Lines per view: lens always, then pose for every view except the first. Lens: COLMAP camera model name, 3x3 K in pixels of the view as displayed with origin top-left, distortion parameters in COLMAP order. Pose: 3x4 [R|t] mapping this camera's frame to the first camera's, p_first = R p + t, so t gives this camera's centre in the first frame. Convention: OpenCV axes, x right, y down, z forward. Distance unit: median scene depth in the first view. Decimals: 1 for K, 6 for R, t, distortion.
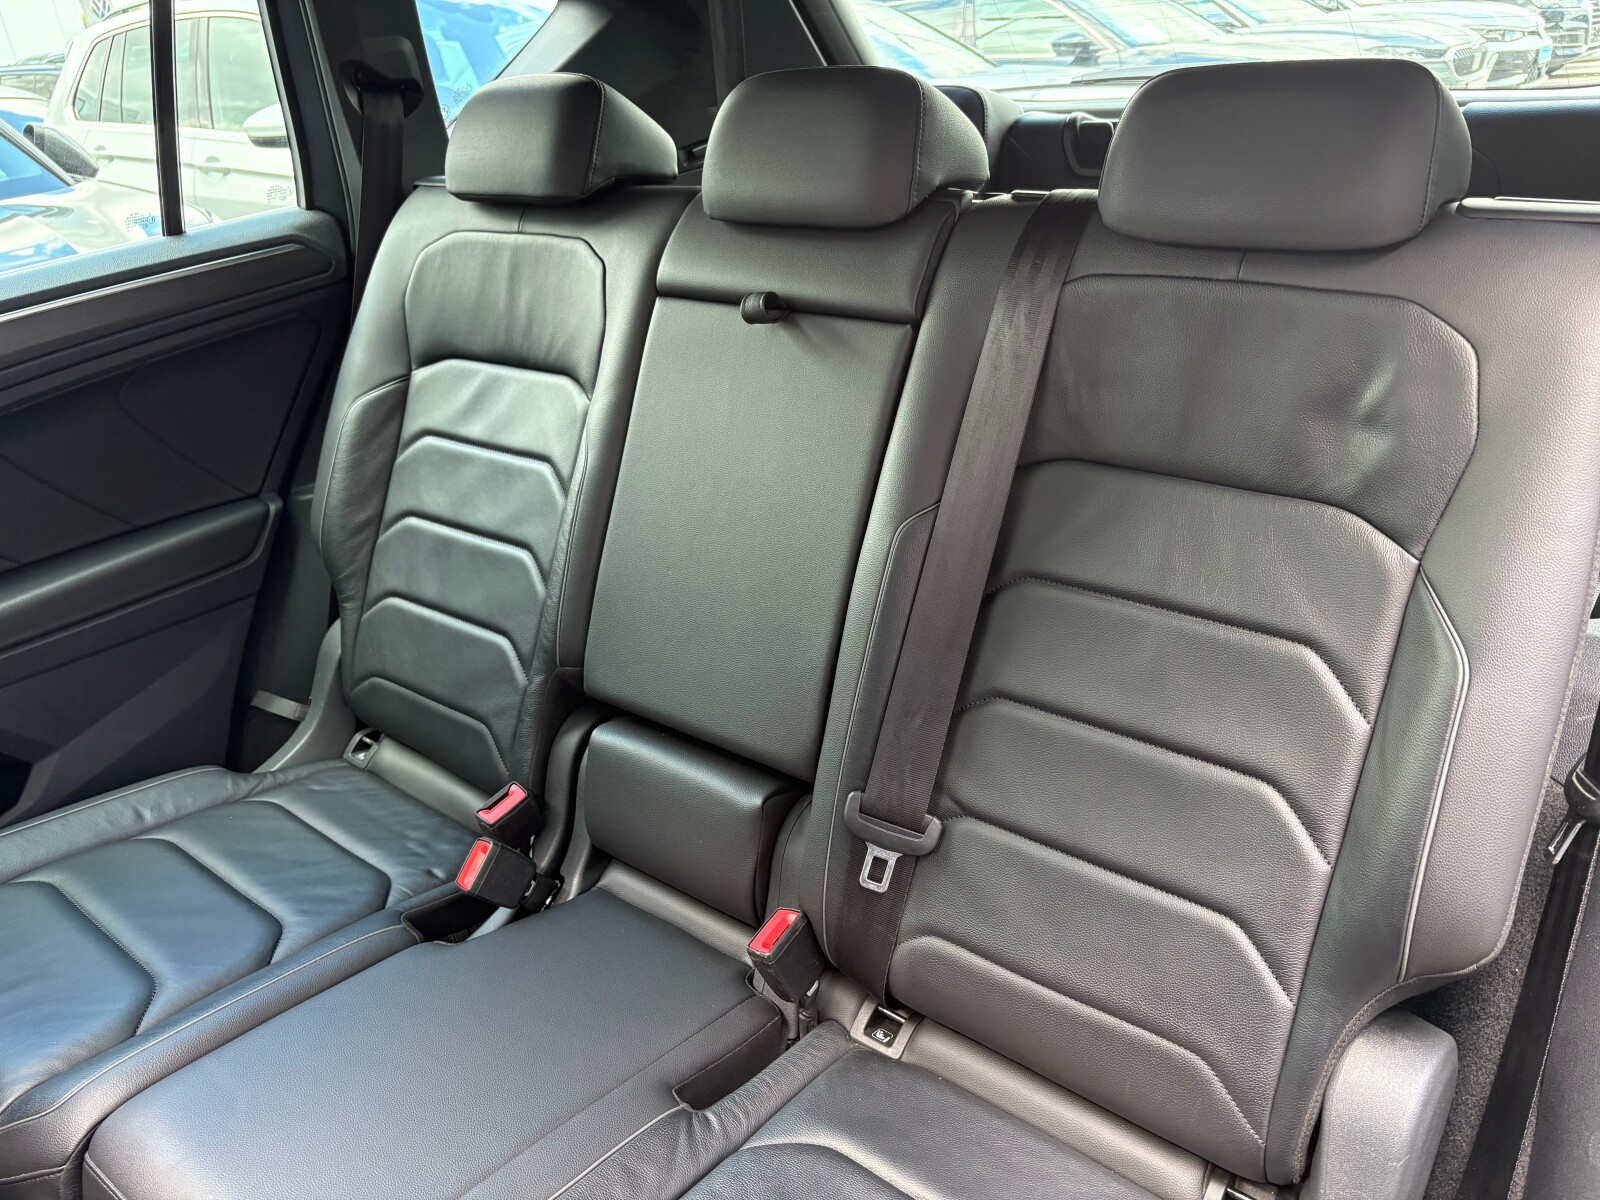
lens RADIAL K [[1236.0, 0, 801.3], [0, 1236.0, 606.1], [0, 0, 1]] dist [0.013345, -0.008166]
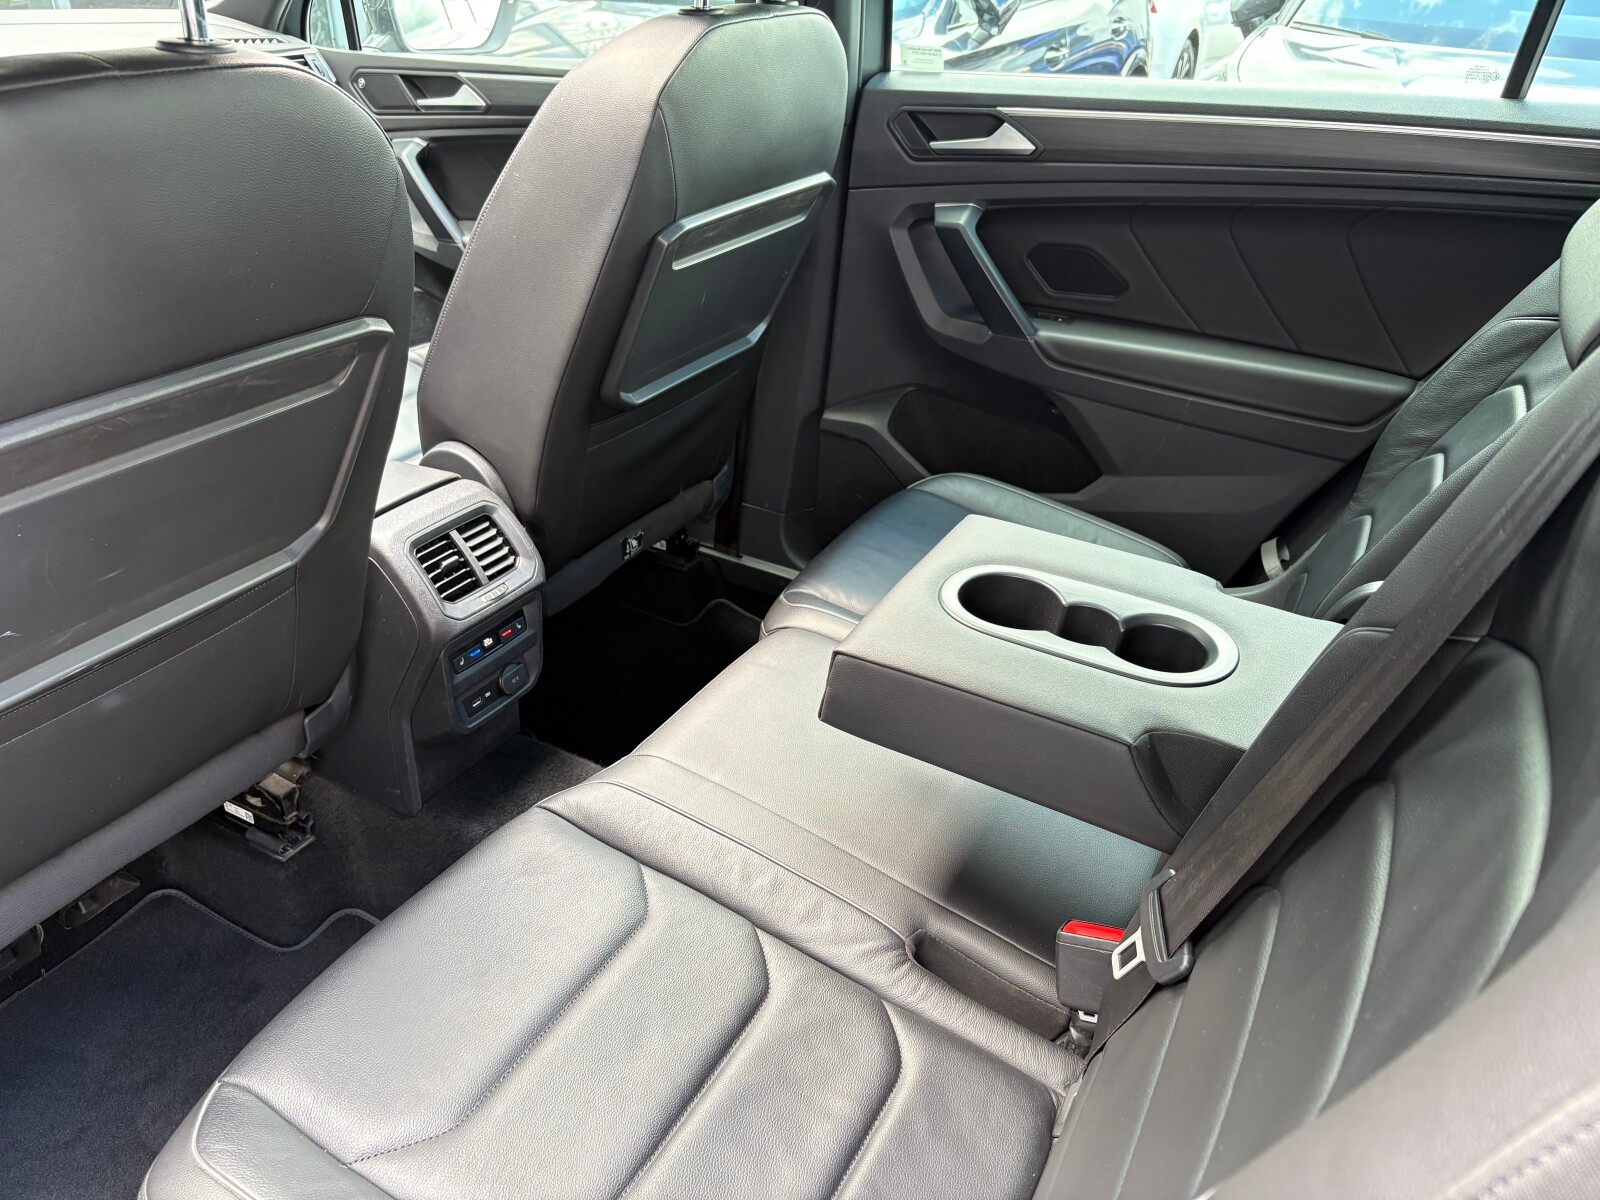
lens RADIAL K [[1236.0, 0, 801.3], [0, 1236.0, 606.1], [0, 0, 1]] dist [0.013345, -0.008166]
pose [[0.194988, 0.560618, -0.804790, 0.383994], [-0.444200, 0.782041, 0.437148, -0.171523], [0.874452, 0.272249, 0.401515, 0.246616]]
